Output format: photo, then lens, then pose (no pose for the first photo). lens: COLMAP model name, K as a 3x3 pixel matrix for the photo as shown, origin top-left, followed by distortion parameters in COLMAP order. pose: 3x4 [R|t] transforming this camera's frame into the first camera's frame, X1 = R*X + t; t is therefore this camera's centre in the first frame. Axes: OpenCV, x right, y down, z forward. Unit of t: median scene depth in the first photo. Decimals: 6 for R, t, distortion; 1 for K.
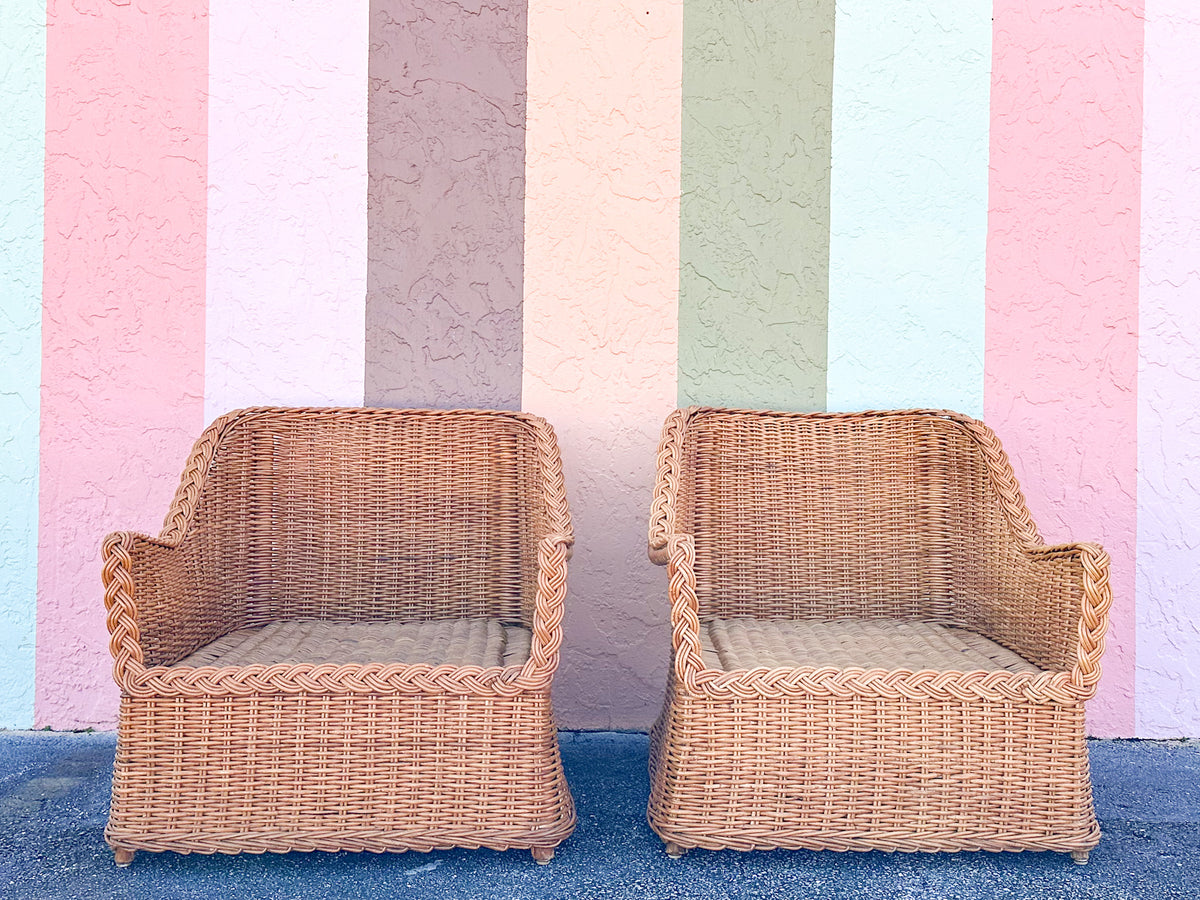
lens RADIAL K [[1391.2, 0, 632.5], [0, 1391.2, 411.0], [0, 0, 1]] dist [0.085158, 0.000000]
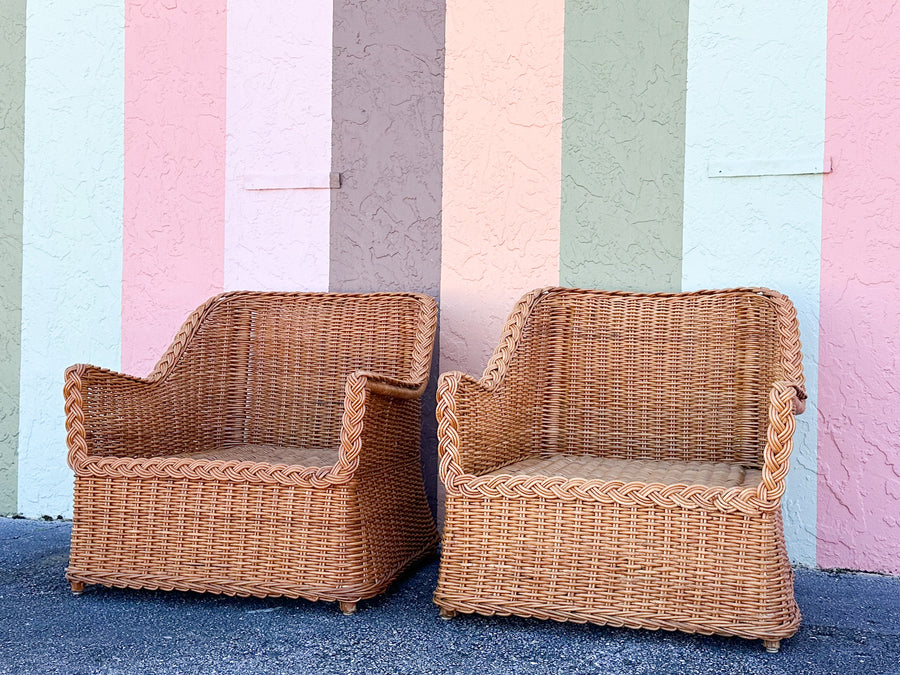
lens RADIAL K [[1151.9, 0, 469.3], [0, 1151.9, 349.3], [0, 0, 1]] dist [0.123667, 0.000000]
pose [[0.948656, 0.003316, -0.316293, 0.300897], [-0.003689, 0.999993, -0.000582, 0.053245], [0.316289, 0.001719, 0.948661, -0.009425]]
